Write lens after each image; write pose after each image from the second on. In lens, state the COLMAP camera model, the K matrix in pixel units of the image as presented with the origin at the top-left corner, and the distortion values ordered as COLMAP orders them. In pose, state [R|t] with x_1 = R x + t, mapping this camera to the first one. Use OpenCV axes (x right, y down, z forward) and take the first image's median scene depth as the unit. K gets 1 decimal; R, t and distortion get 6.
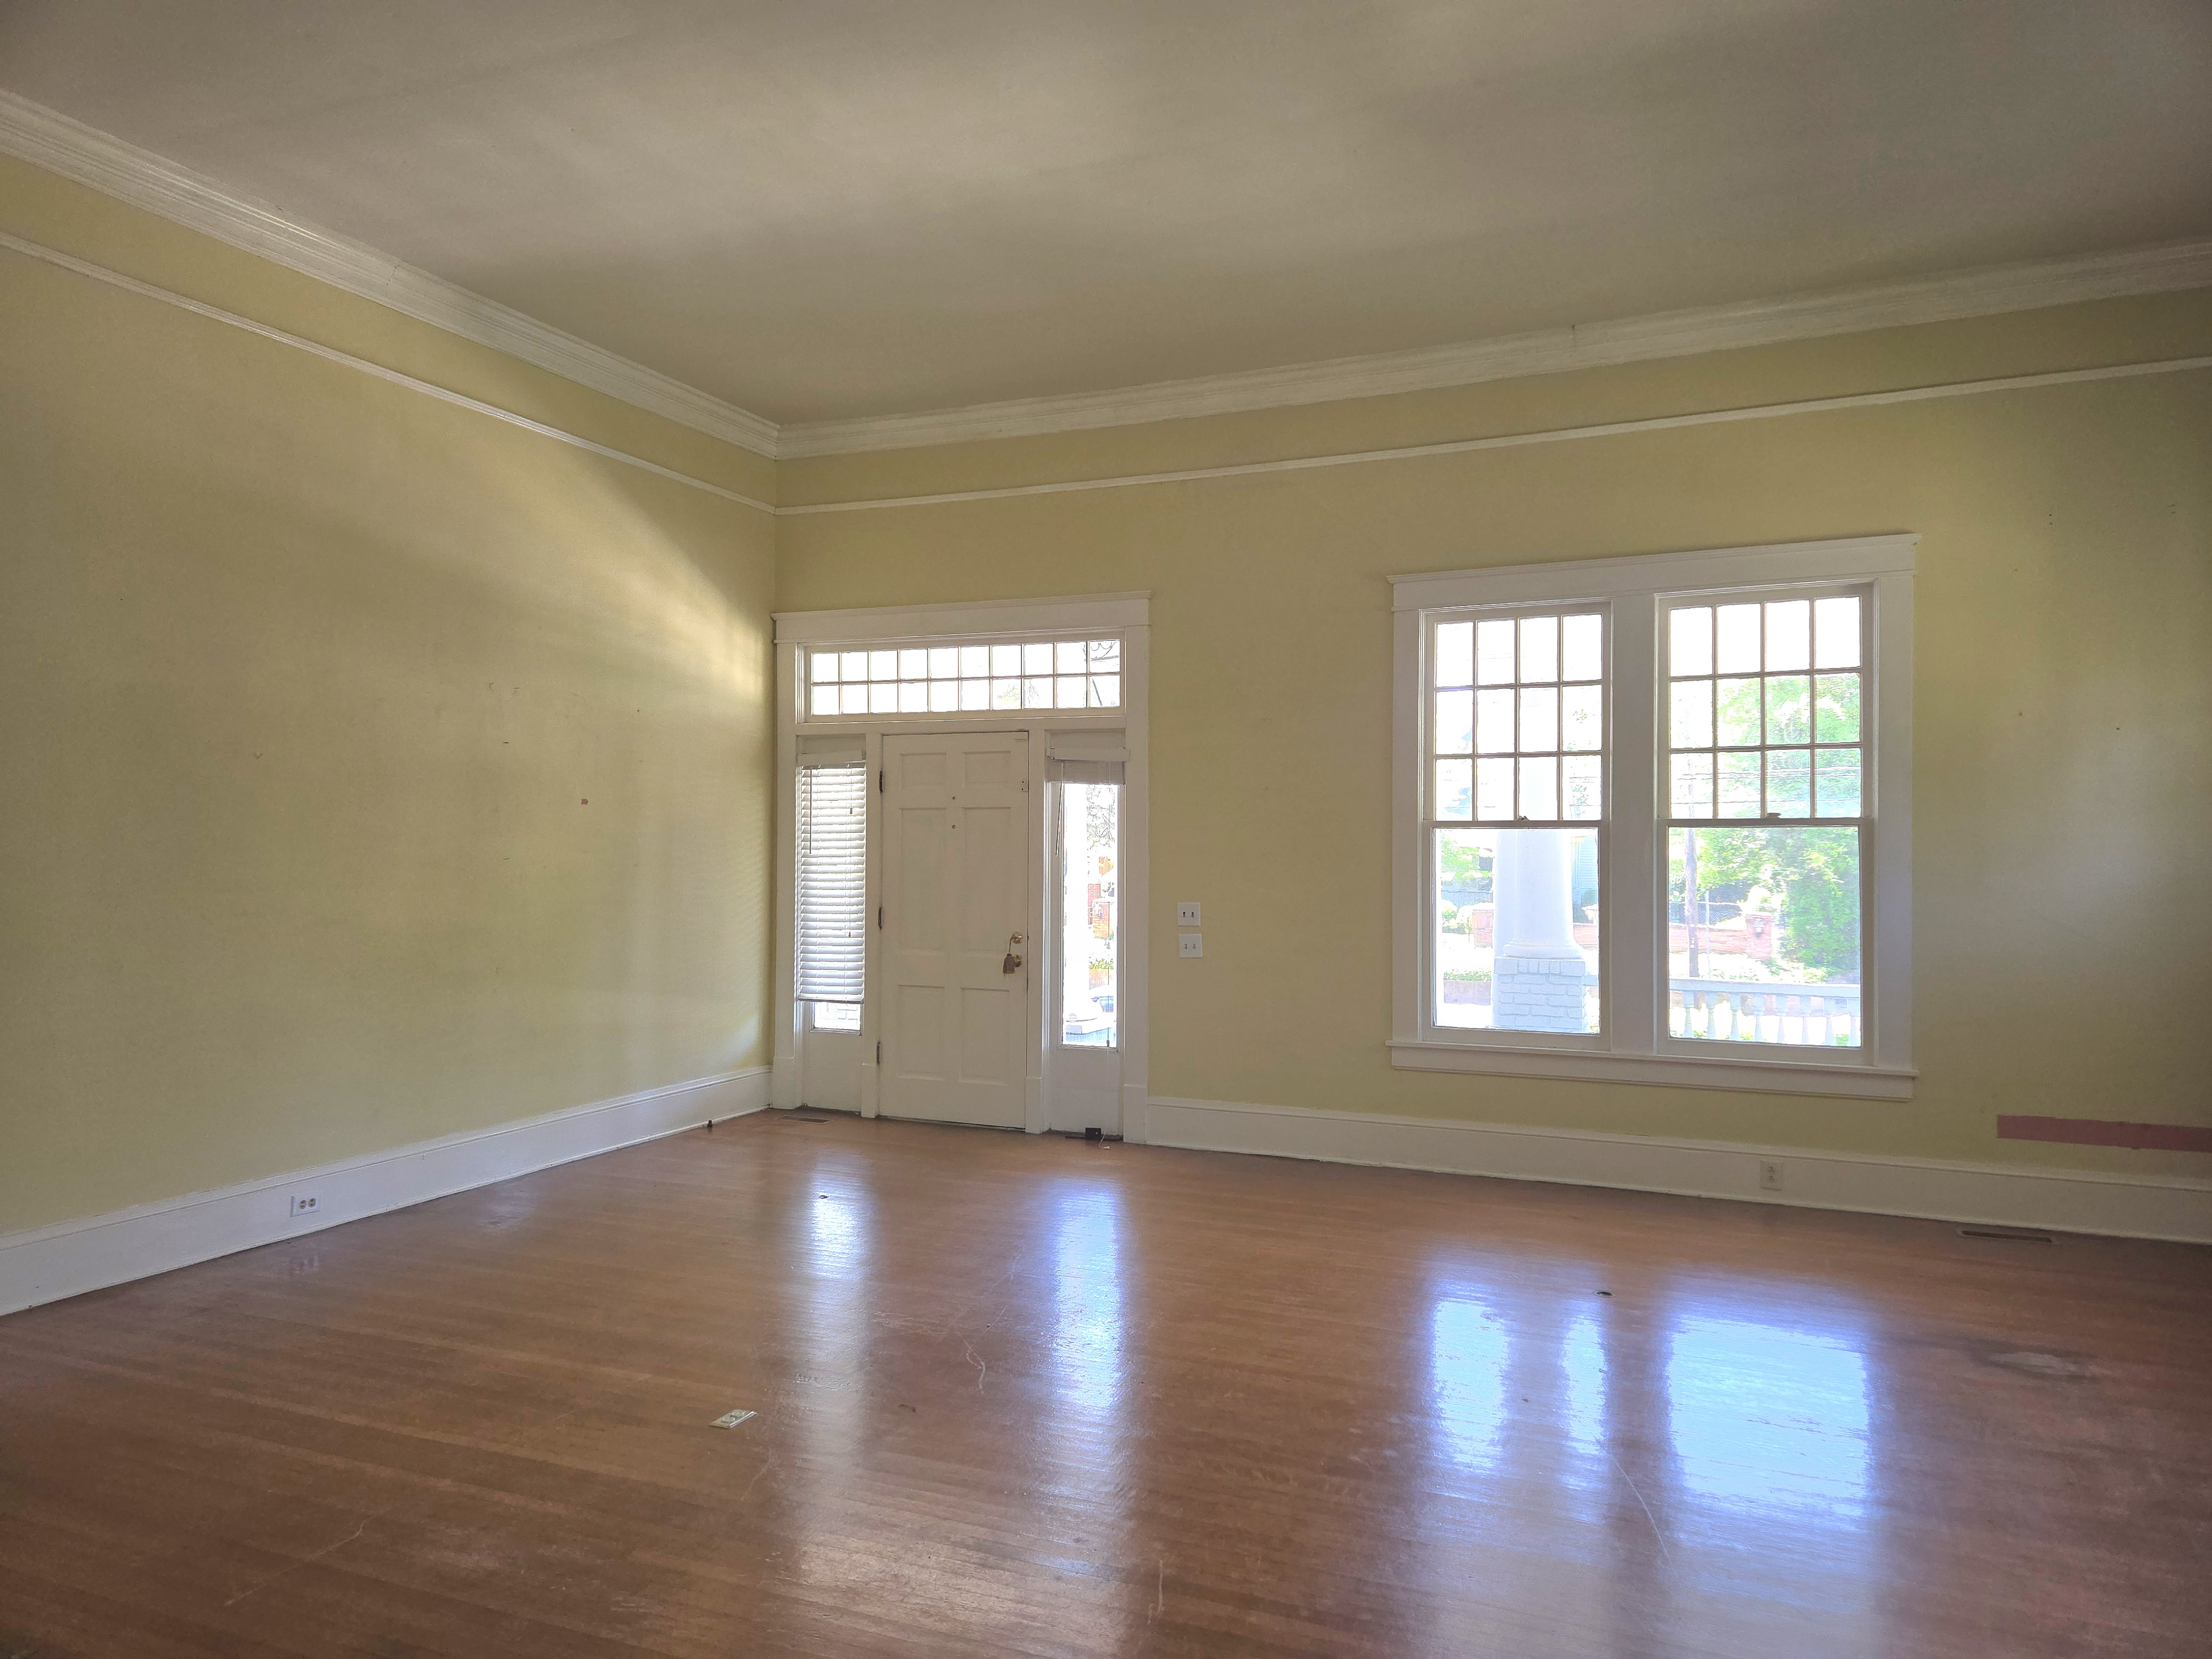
lens RADIAL K [[1475.6, 0, 1109.1], [0, 1475.6, 833.7], [0, 0, 1]] dist [0.053483, -0.034107]
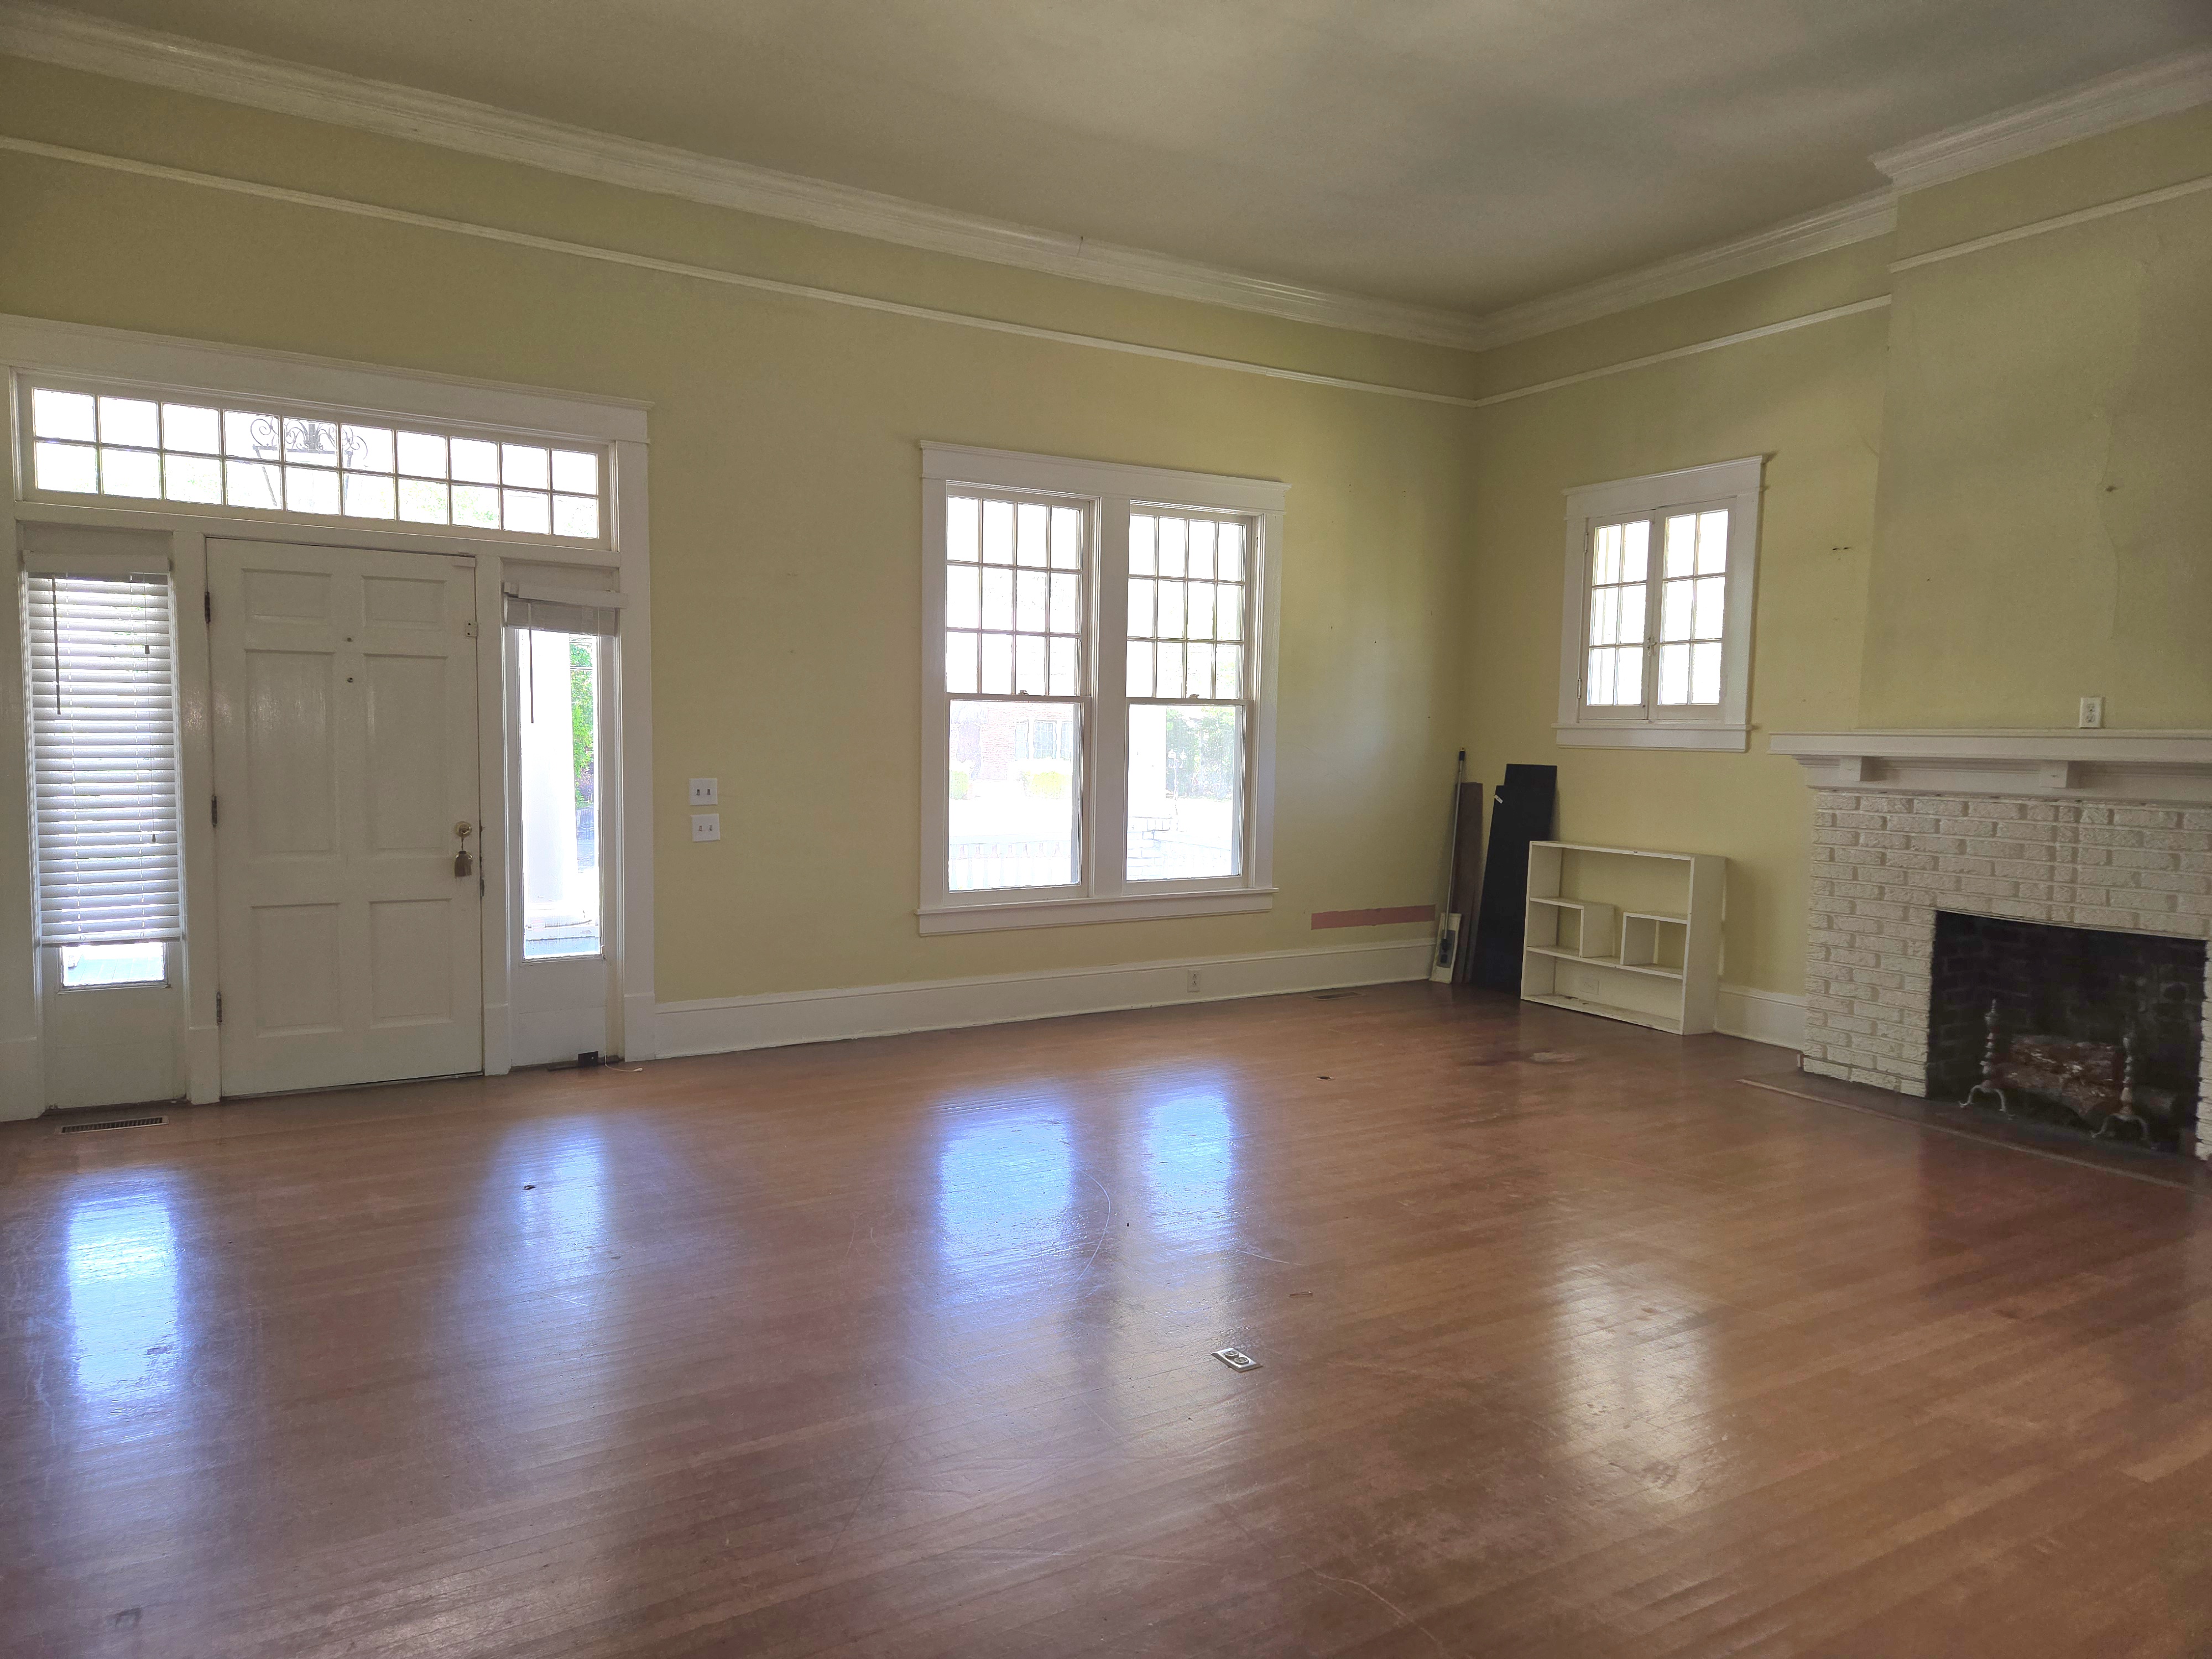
lens RADIAL K [[1475.6, 0, 1147.4], [0, 1475.6, 837.4], [0, 0, 1]] dist [0.053483, -0.034107]
pose [[0.571773, -0.058828, 0.818300, -0.542701], [-0.024449, 0.995761, 0.088670, -0.002656], [-0.820048, -0.070706, 0.567911, 0.298642]]
